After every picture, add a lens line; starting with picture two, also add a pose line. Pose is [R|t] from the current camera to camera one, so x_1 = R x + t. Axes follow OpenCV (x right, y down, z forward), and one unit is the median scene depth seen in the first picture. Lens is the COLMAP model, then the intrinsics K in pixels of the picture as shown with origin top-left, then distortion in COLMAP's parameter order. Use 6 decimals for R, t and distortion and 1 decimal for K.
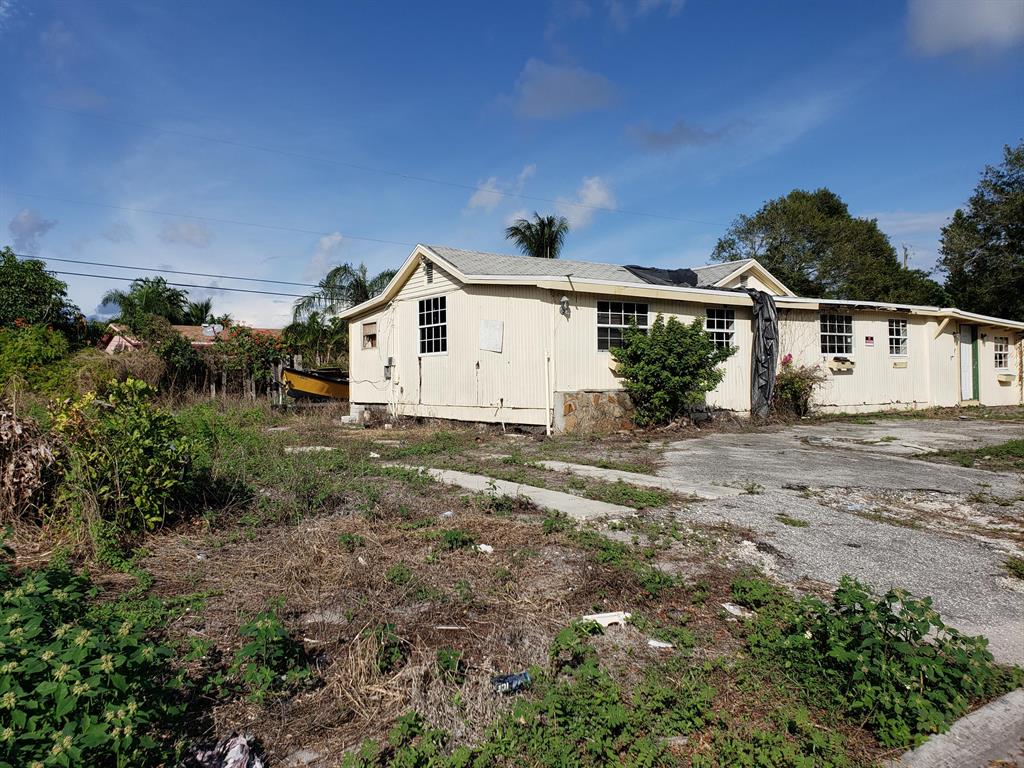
lens RADIAL K [[787.1, 0, 506.2], [0, 787.1, 375.1], [0, 0, 1]] dist [0.033316, -0.004957]
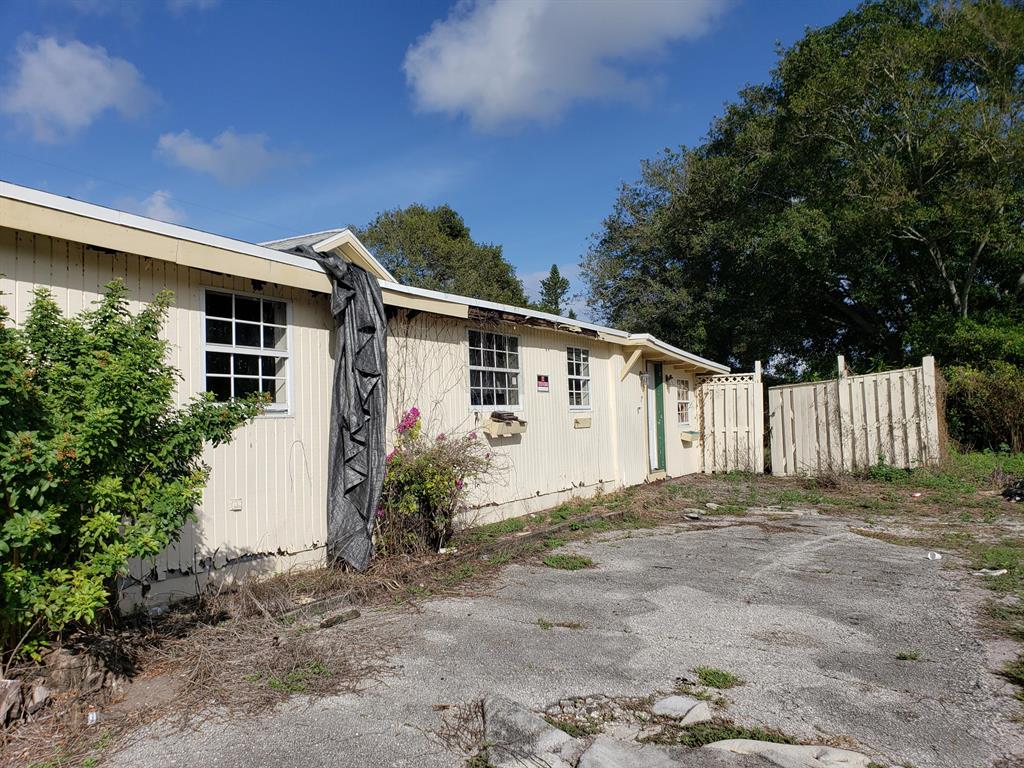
lens RADIAL K [[787.1, 0, 505.5], [0, 787.1, 383.0], [0, 0, 1]] dist [0.033316, -0.004957]
pose [[0.892408, 0.008468, 0.451150, 0.182897], [0.012469, 0.998979, -0.043415, -0.019248], [-0.451057, 0.044369, 0.891392, 0.521003]]
